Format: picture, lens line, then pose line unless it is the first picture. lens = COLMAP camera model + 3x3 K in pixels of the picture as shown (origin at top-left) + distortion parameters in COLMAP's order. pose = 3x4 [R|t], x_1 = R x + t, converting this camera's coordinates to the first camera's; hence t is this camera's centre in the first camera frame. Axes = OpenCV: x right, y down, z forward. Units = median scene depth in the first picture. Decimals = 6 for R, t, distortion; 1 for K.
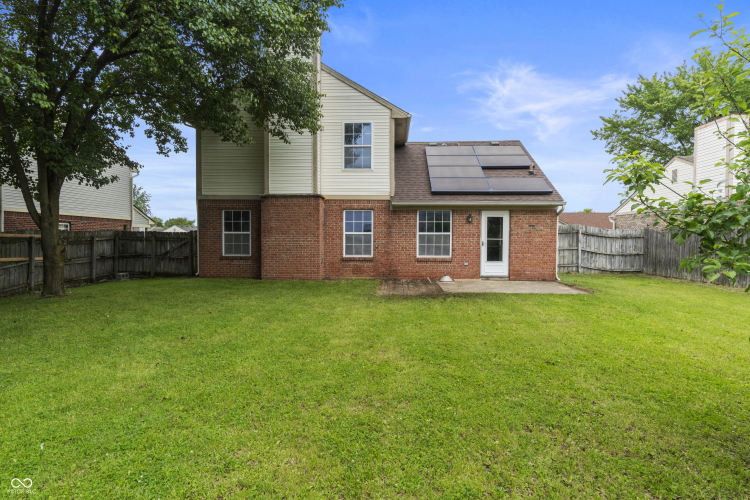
lens RADIAL K [[414.2, 0, 375.1], [0, 414.2, 250.9], [0, 0, 1]] dist [0.003418, 0.000083]
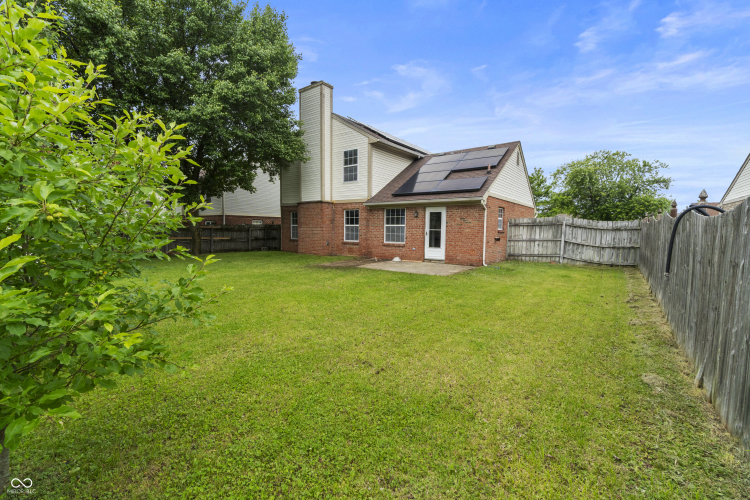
lens RADIAL K [[325.7, 0, 375.0], [0, 325.7, 250.4], [0, 0, 1]] dist [0.001948, -0.000136]
pose [[0.828876, 0.040882, -0.557937, 0.685208], [-0.022537, 0.998957, 0.039715, -0.001360], [0.558979, -0.020344, 0.828933, 0.081877]]
